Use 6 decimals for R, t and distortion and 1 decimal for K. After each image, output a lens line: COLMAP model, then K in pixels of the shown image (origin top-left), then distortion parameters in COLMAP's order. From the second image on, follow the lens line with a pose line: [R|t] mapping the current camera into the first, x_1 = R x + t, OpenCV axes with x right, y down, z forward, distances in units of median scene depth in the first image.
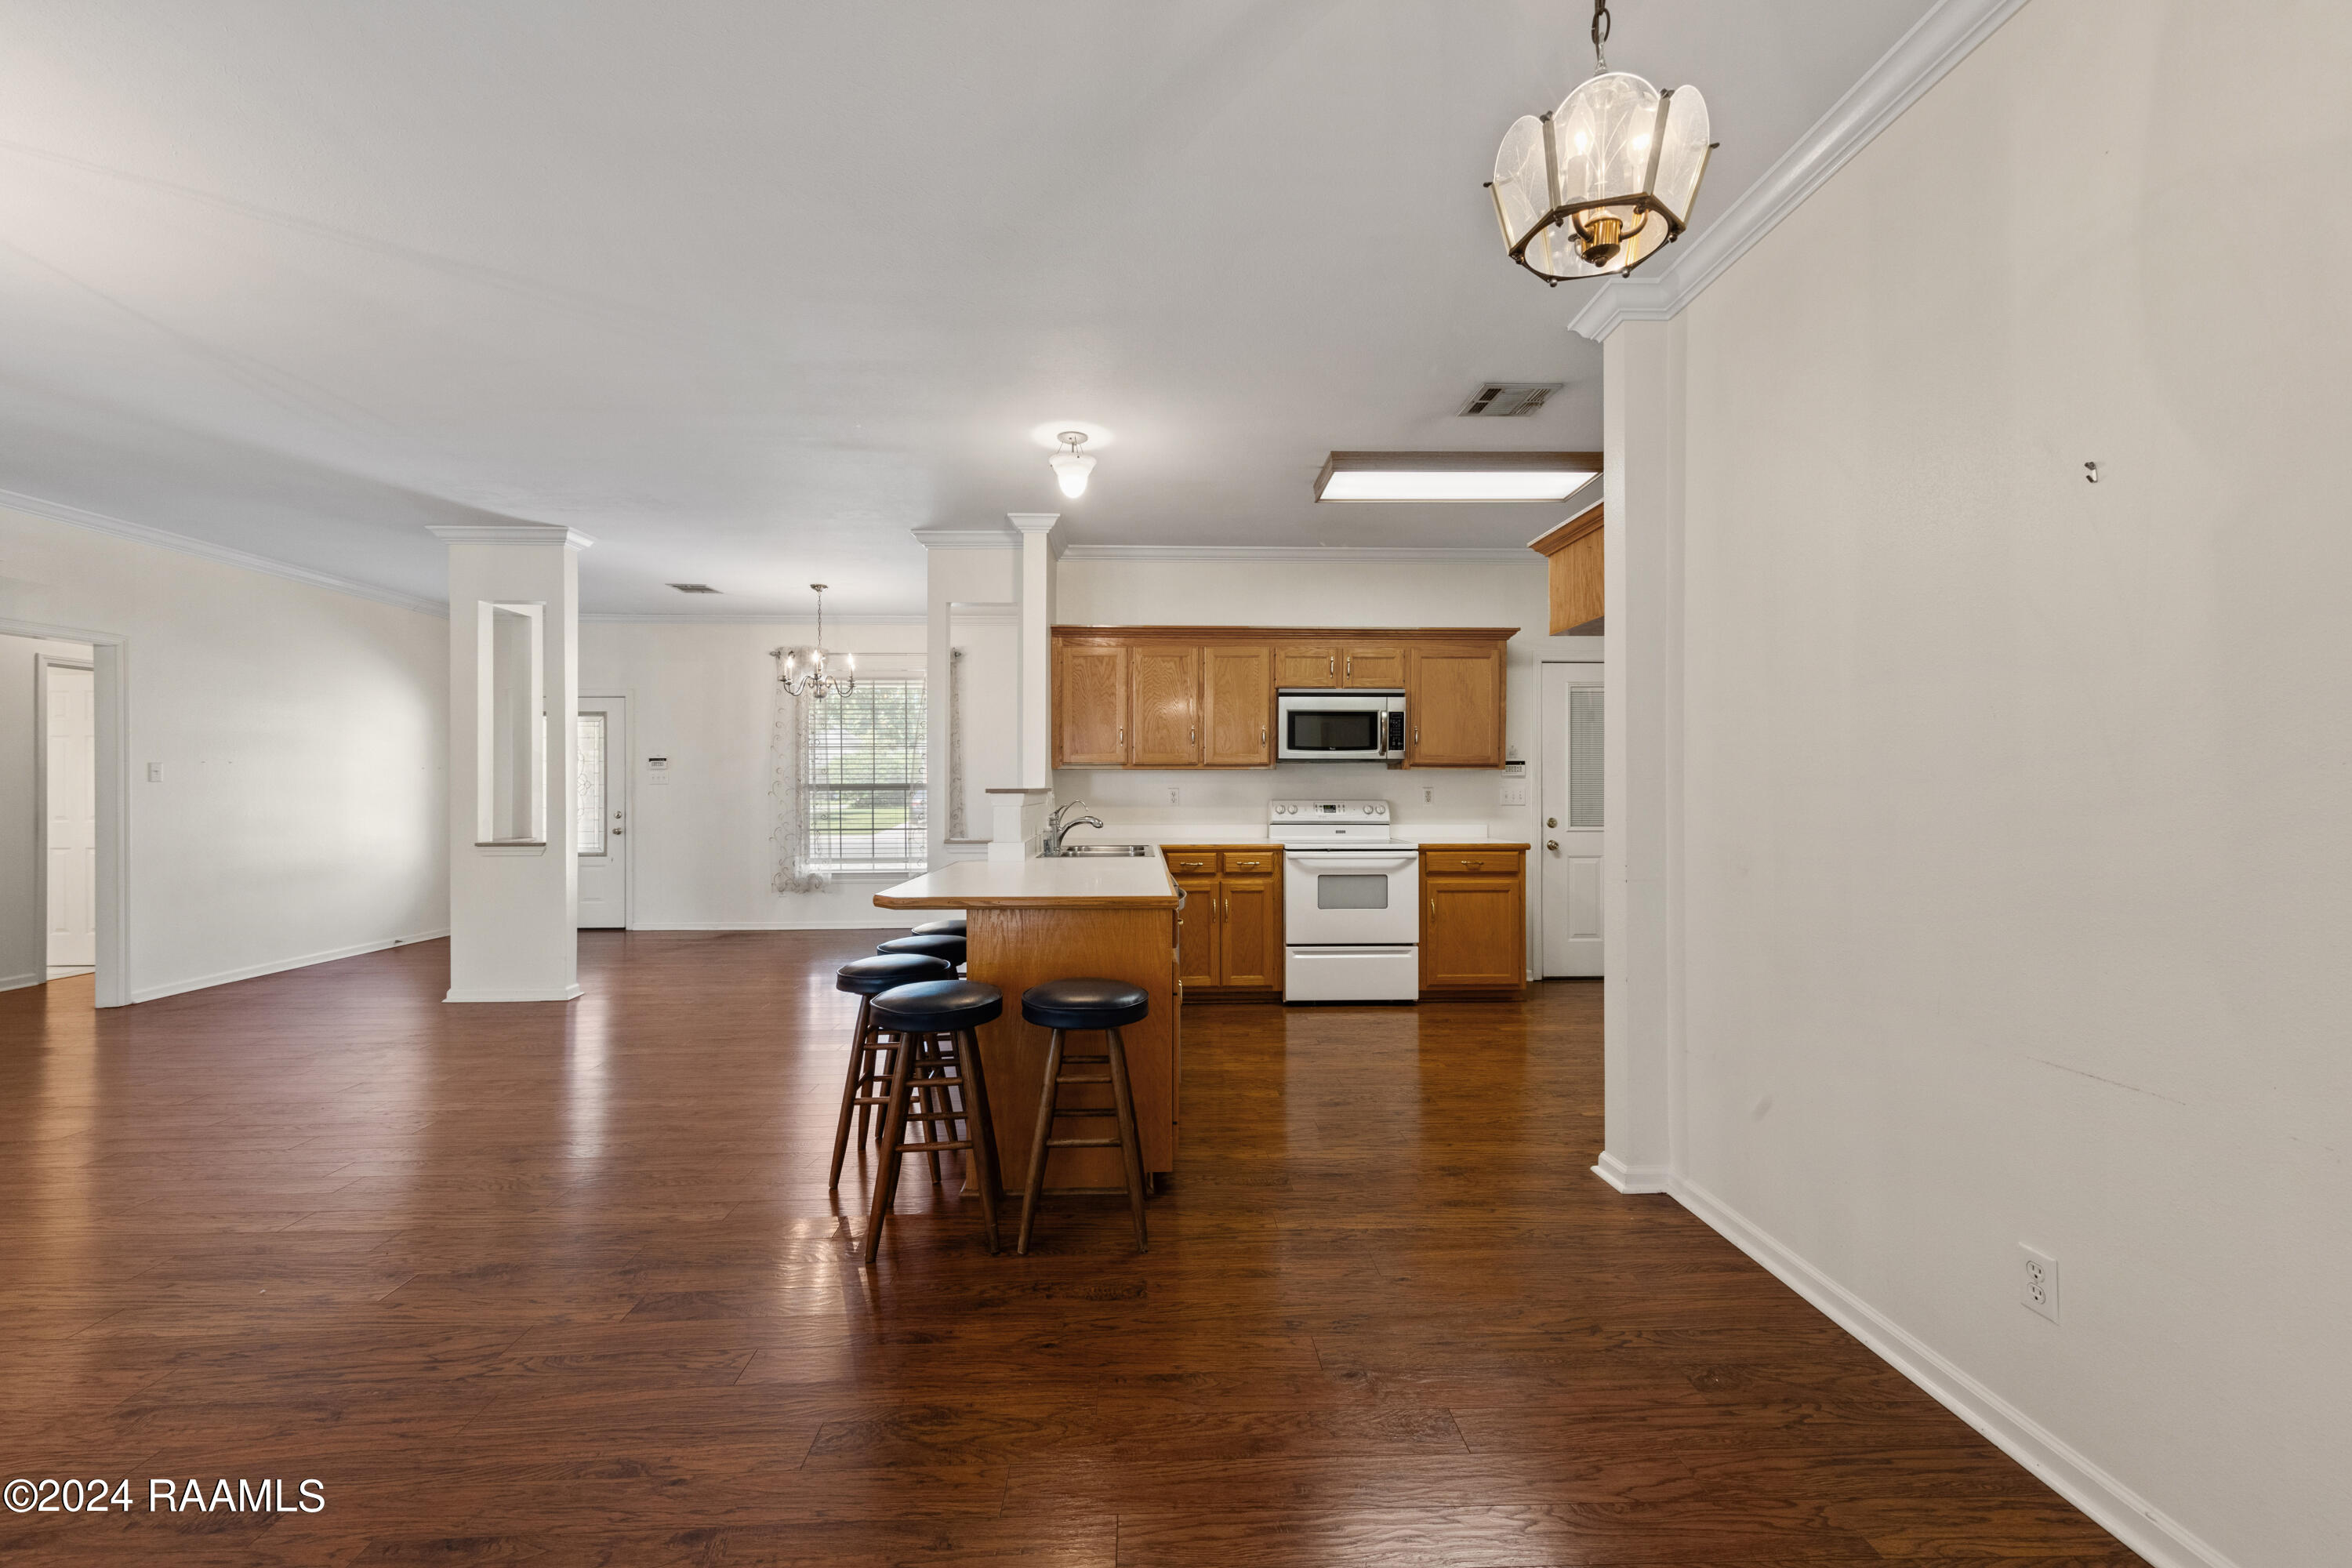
lens RADIAL K [[939.1, 0, 1175.5], [0, 939.1, 790.0], [0, 0, 1]] dist [0.003484, 0.000283]
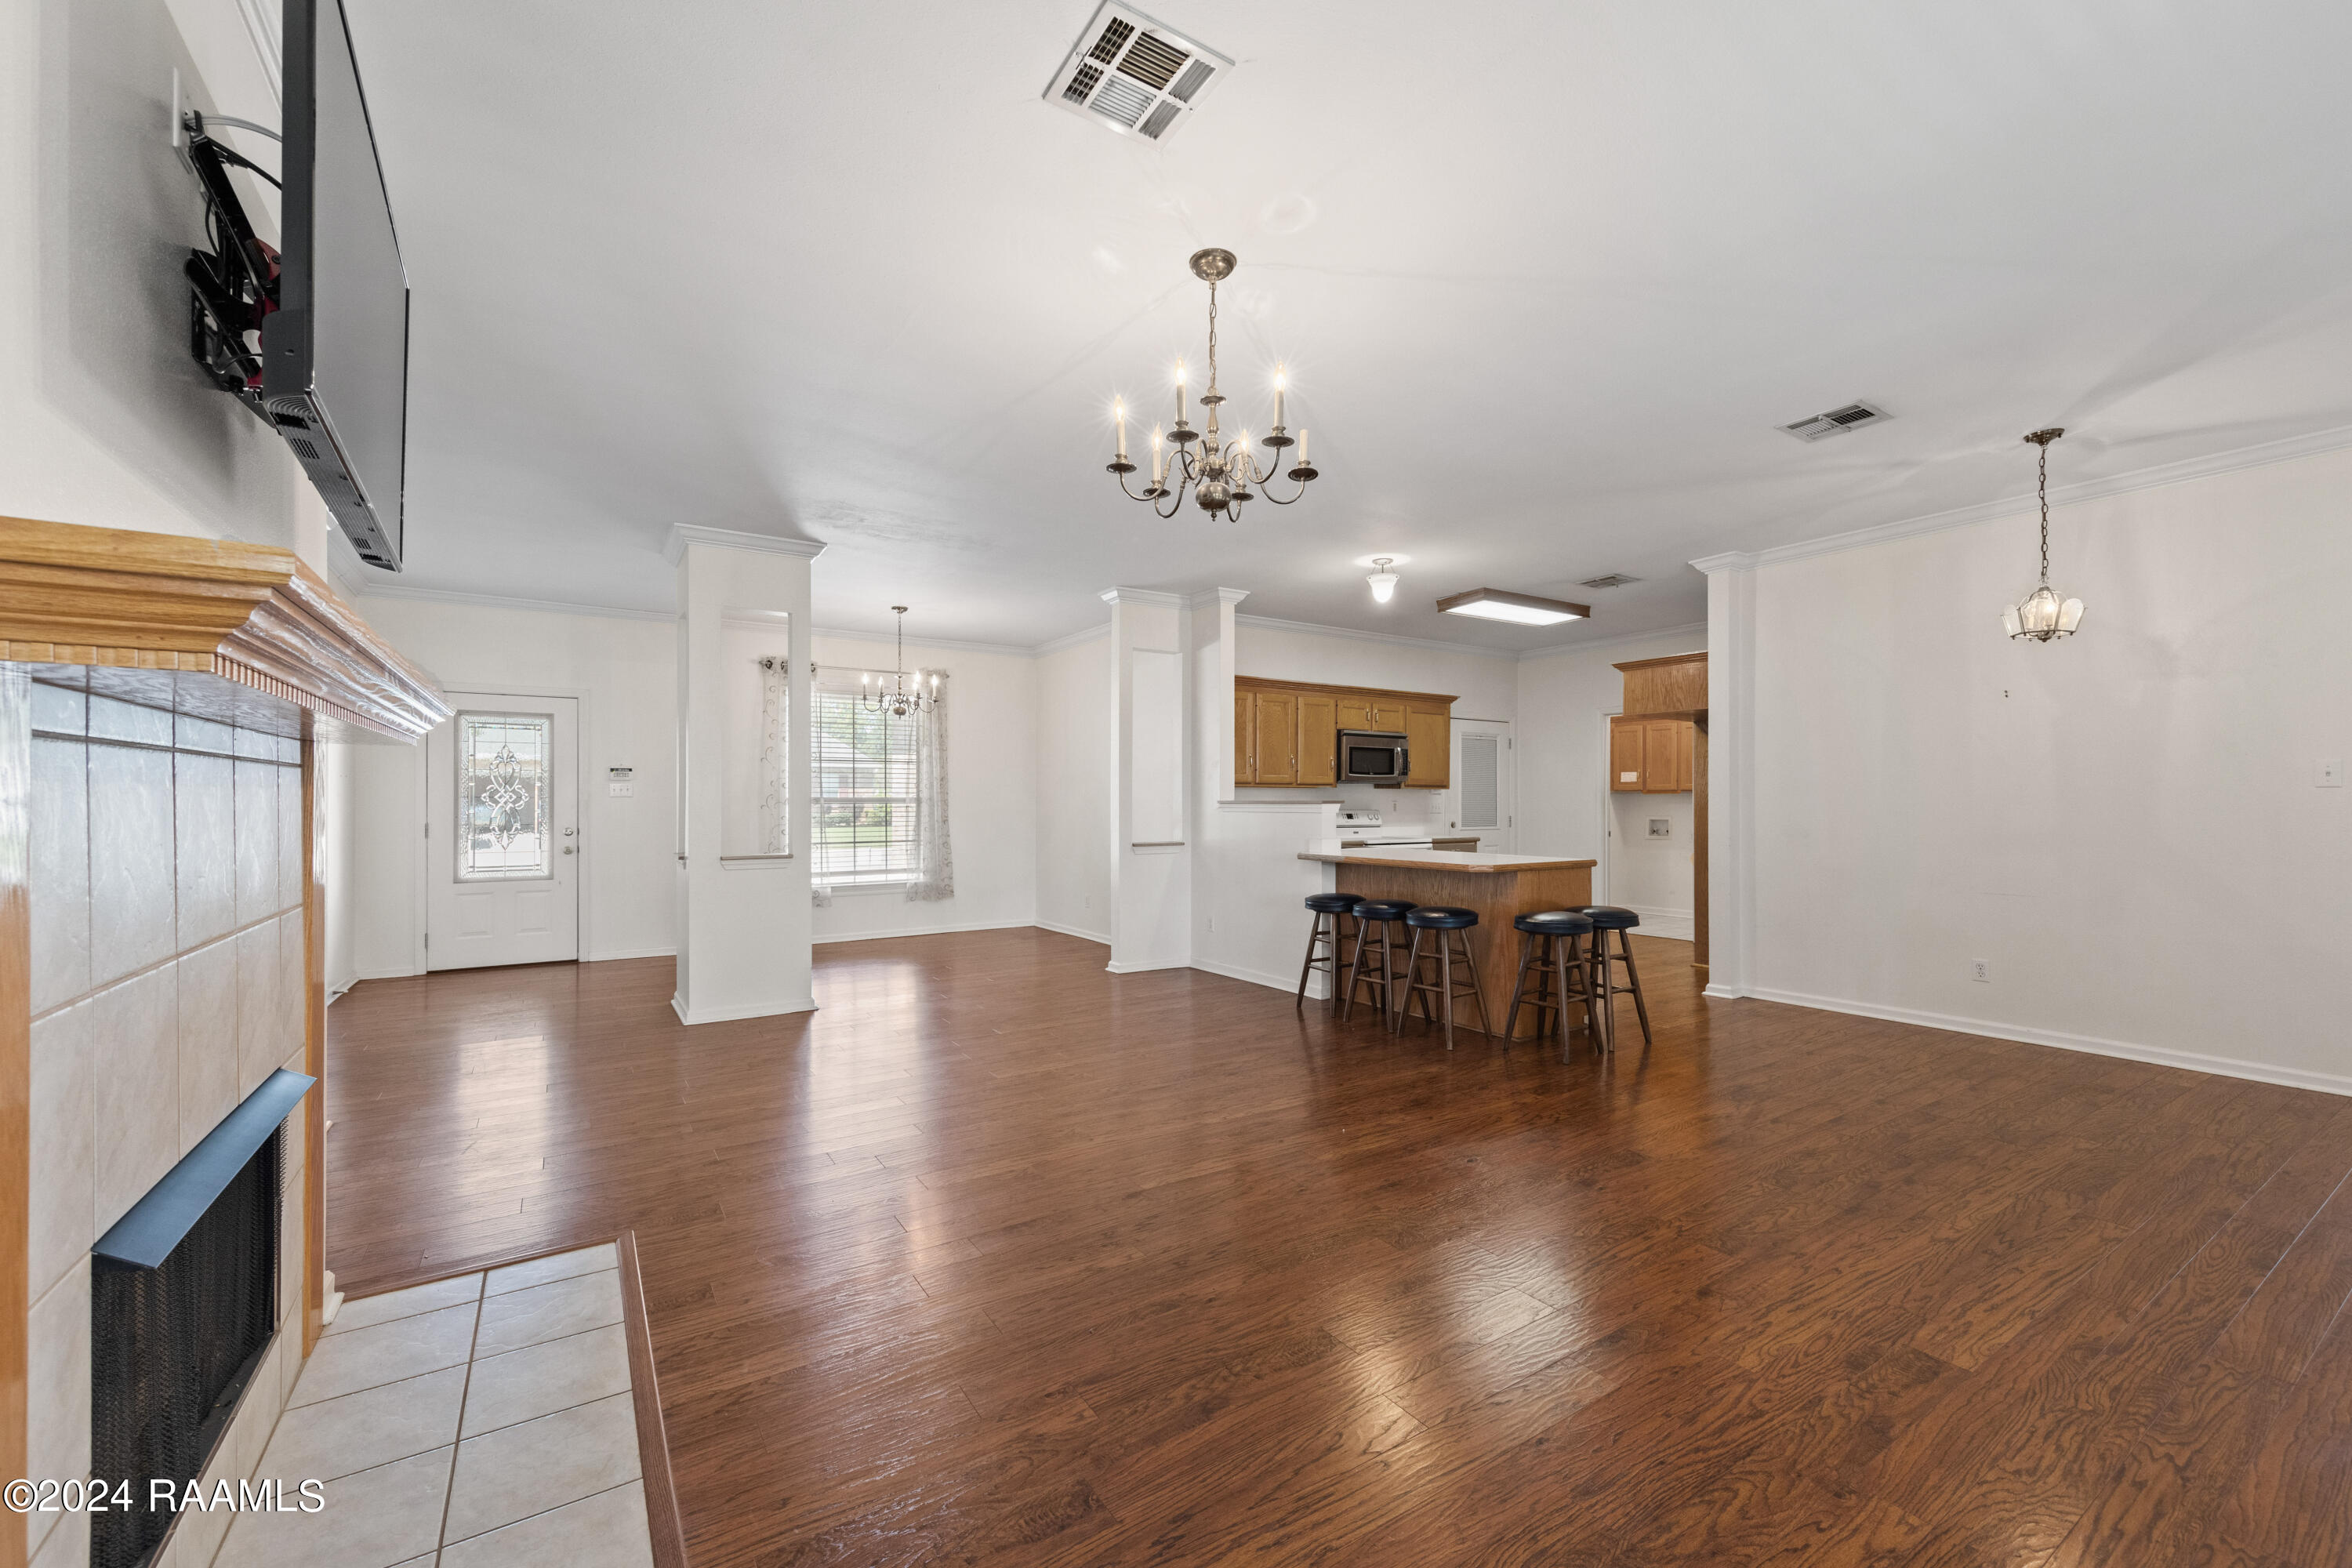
lens RADIAL K [[939.1, 0, 1181.5], [0, 939.1, 795.6], [0, 0, 1]] dist [0.003484, 0.000283]
pose [[0.859467, 0.004428, 0.511173, -0.787347], [0.000696, 0.999951, -0.009832, 0.002356], [-0.511192, 0.008806, 0.859422, -0.070525]]
